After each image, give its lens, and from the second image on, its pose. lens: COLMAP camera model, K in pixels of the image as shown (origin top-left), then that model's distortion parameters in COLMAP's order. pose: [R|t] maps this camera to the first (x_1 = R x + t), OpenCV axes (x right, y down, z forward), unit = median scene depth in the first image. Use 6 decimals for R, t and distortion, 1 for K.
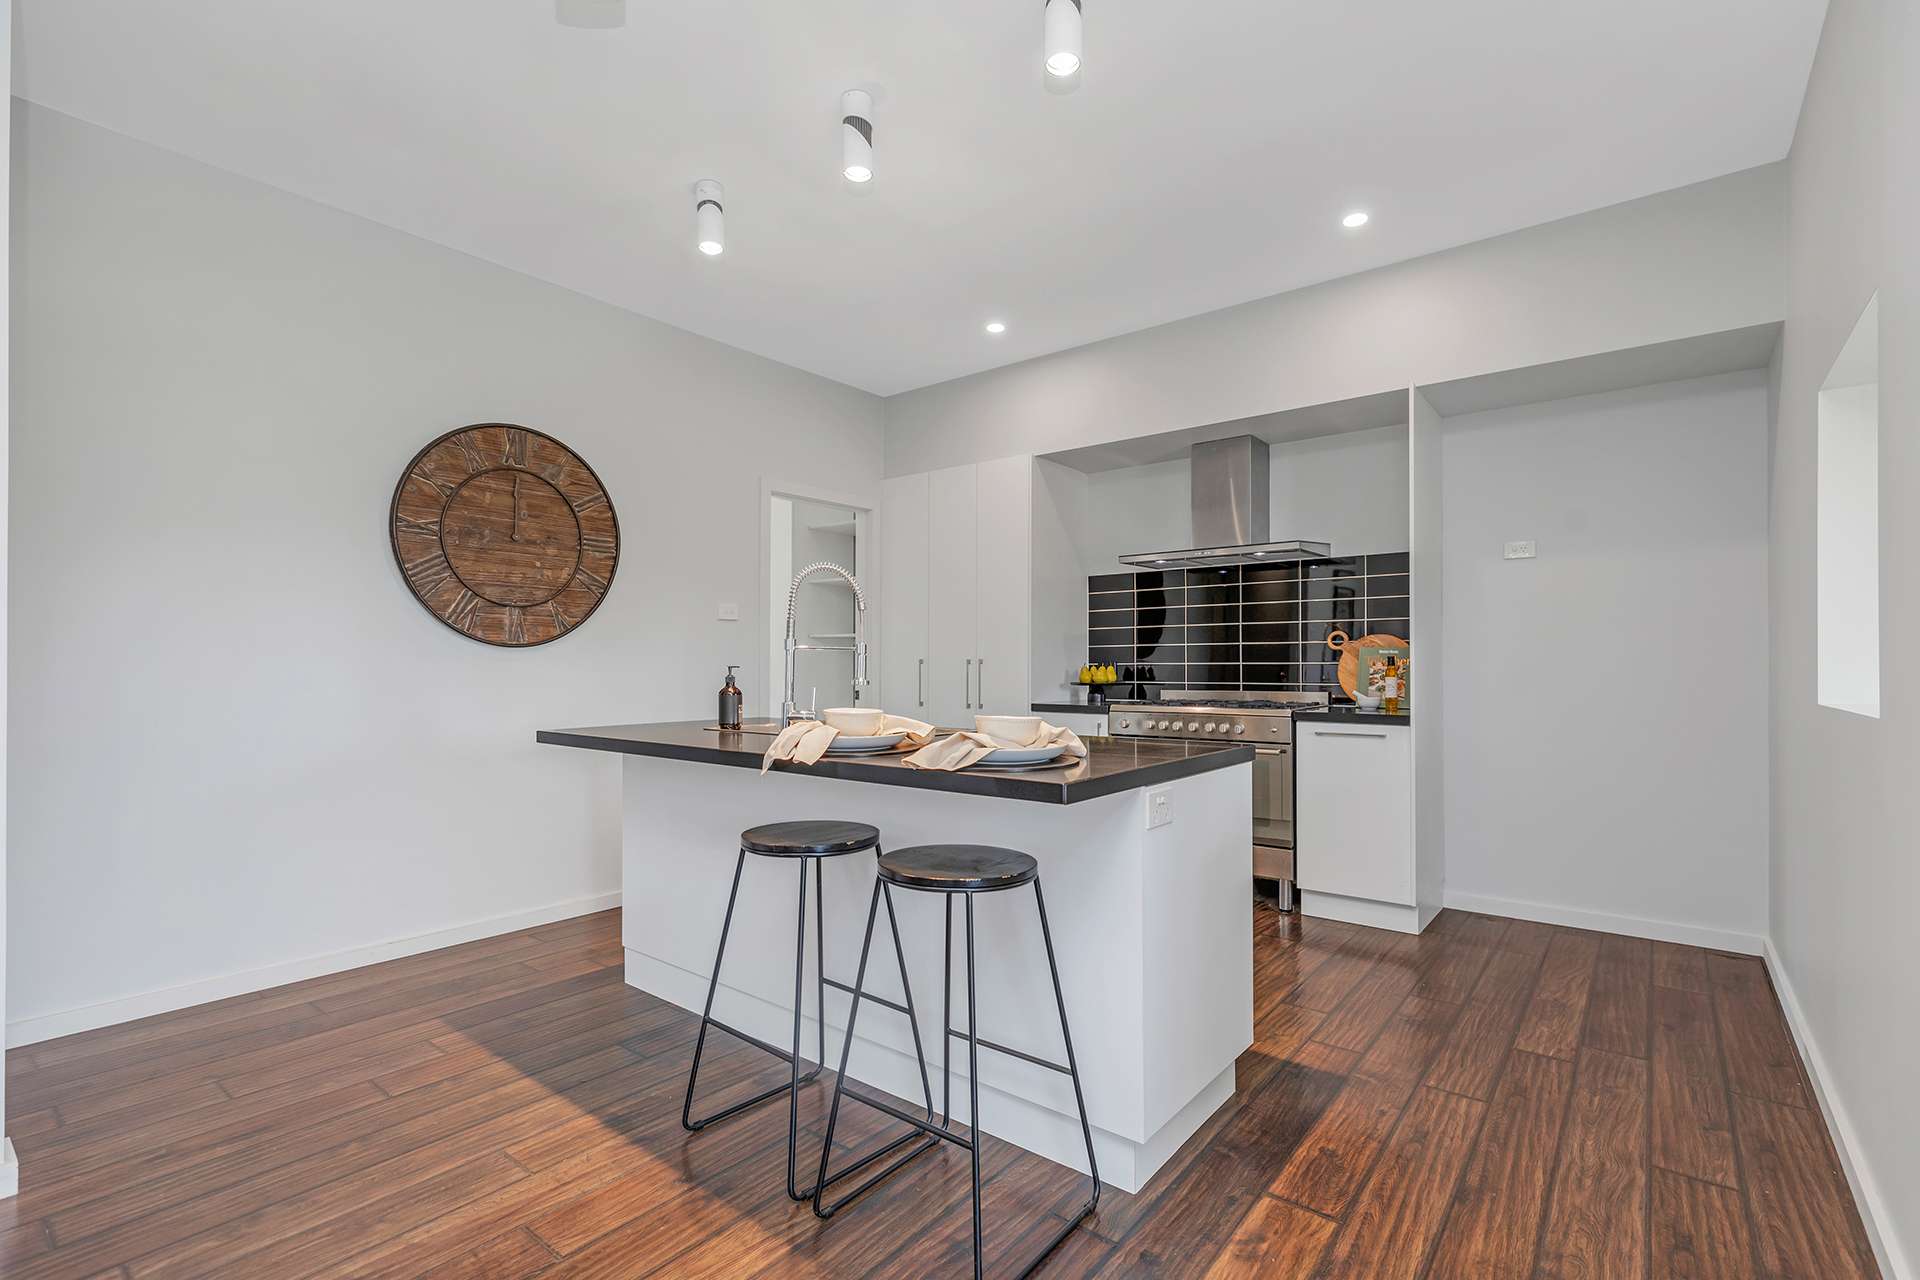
lens RADIAL K [[864.0, 0, 969.4], [0, 864.0, 658.2], [0, 0, 1]] dist [-0.000163, 0.000086]
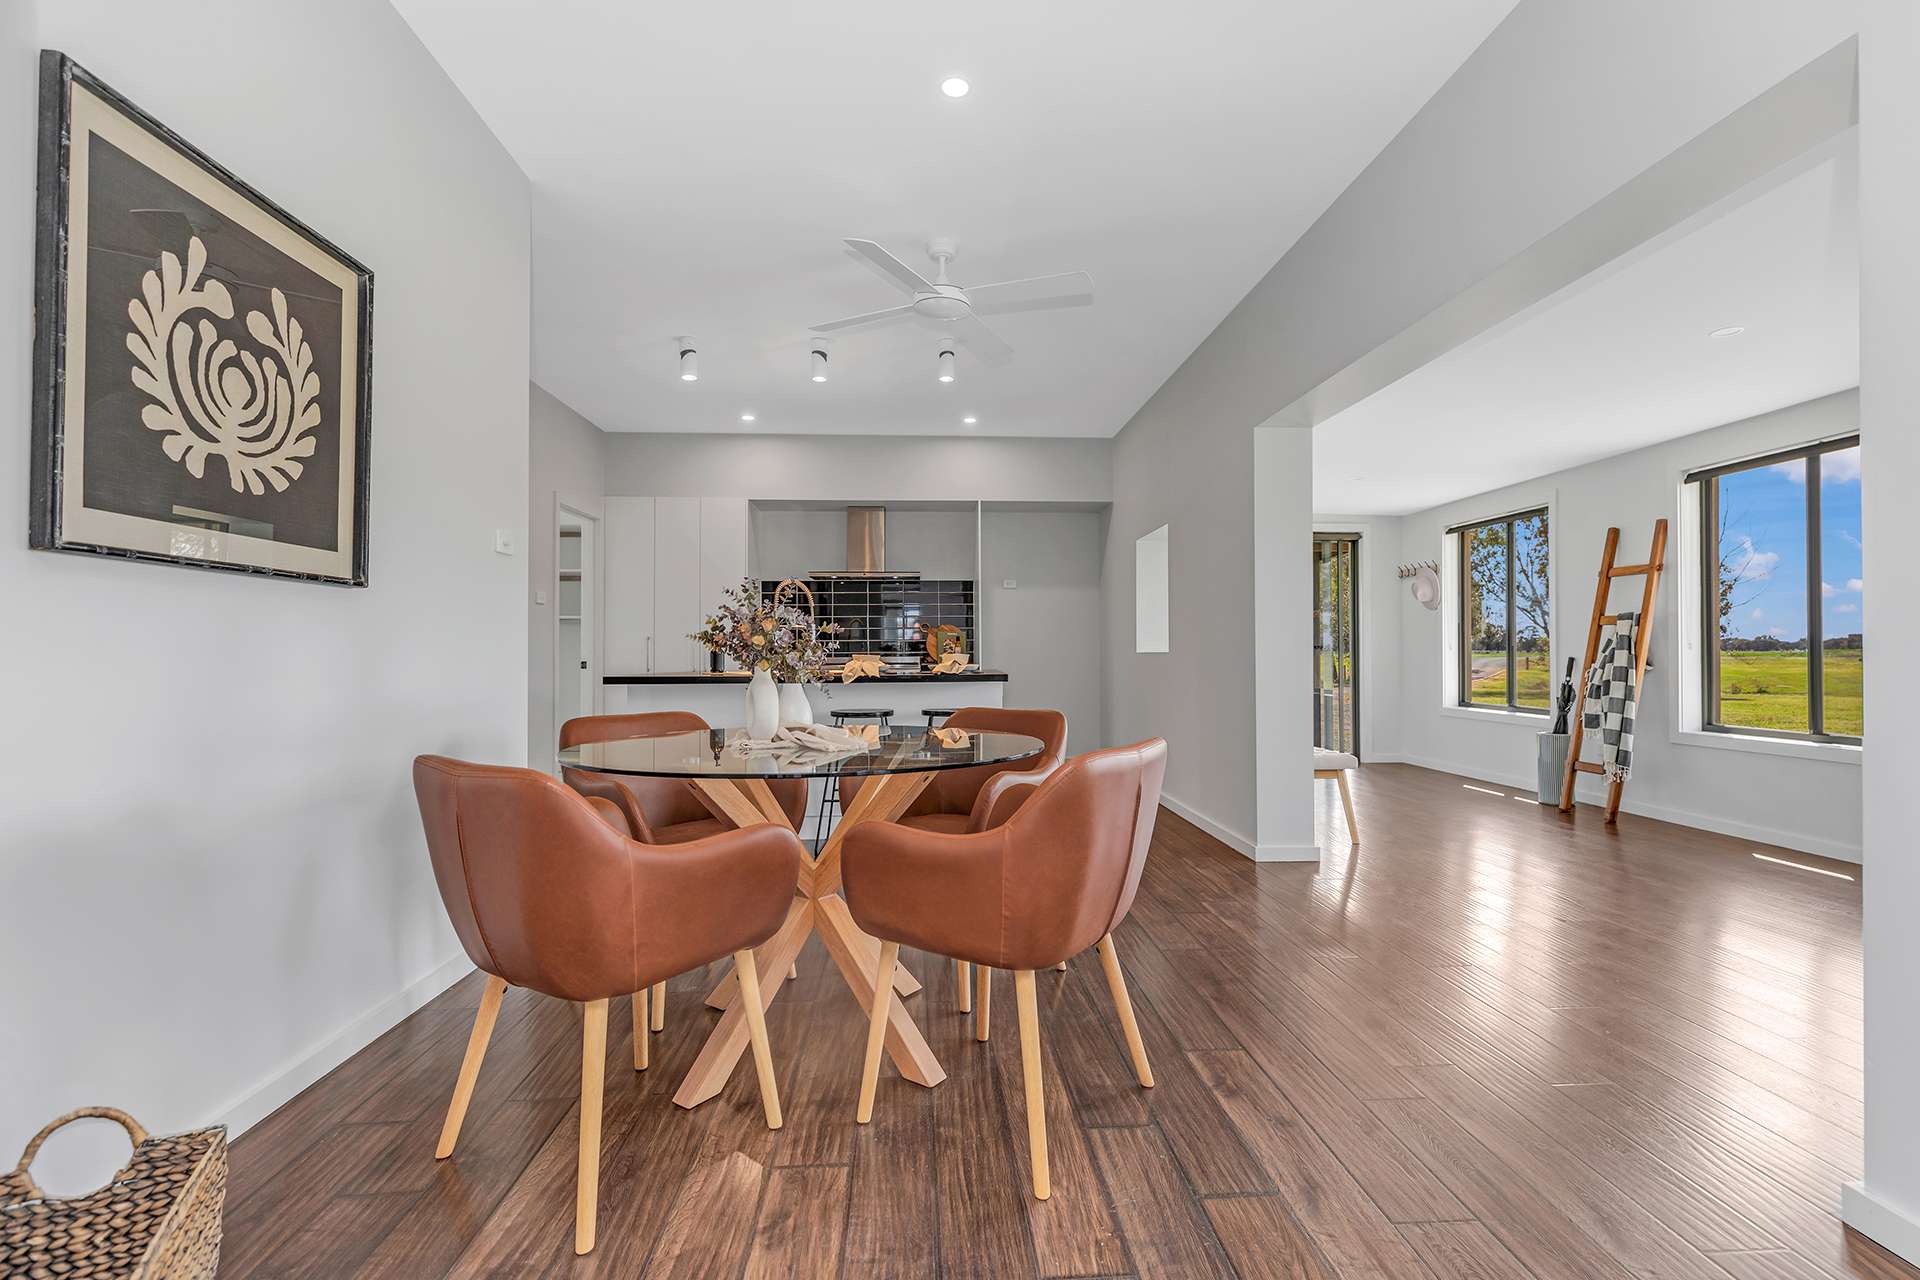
lens RADIAL K [[870.4, 0, 958.5], [0, 870.4, 640.7], [0, 0, 1]] dist [0.017701, -0.000973]
pose [[0.750981, 0.005920, 0.660298, -0.707499], [-0.000726, 0.999967, -0.008140, 0.020884], [-0.660324, 0.005634, 0.750960, -0.396463]]
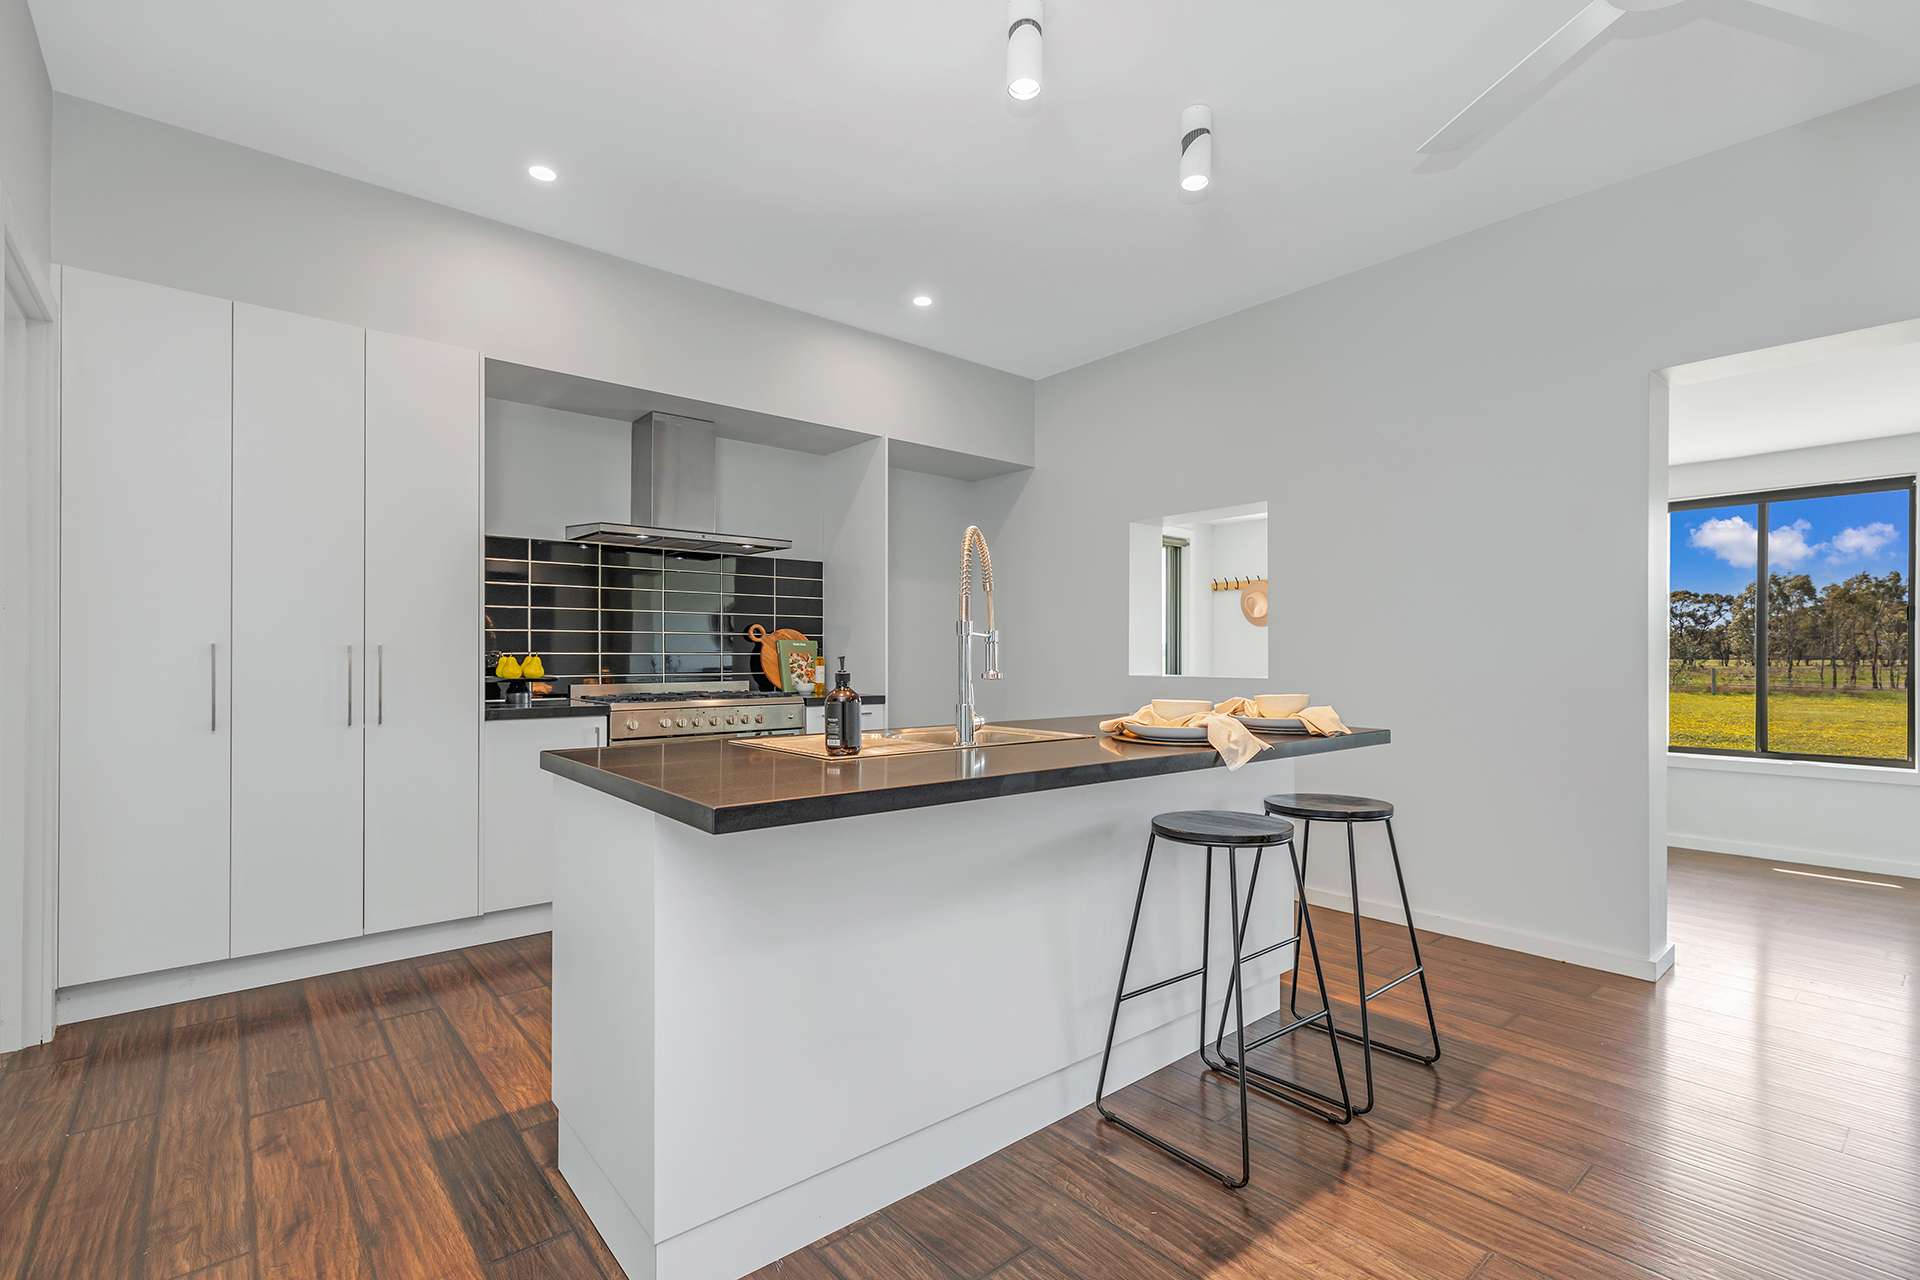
lens RADIAL K [[870.4, 0, 968.8], [0, 870.4, 631.8], [0, 0, 1]] dist [0.017701, -0.000973]
pose [[0.202074, 0.026169, 0.979021, -0.598420], [-0.009013, 0.999650, -0.024860, 0.003018], [-0.979329, -0.003800, 0.202240, 0.514768]]
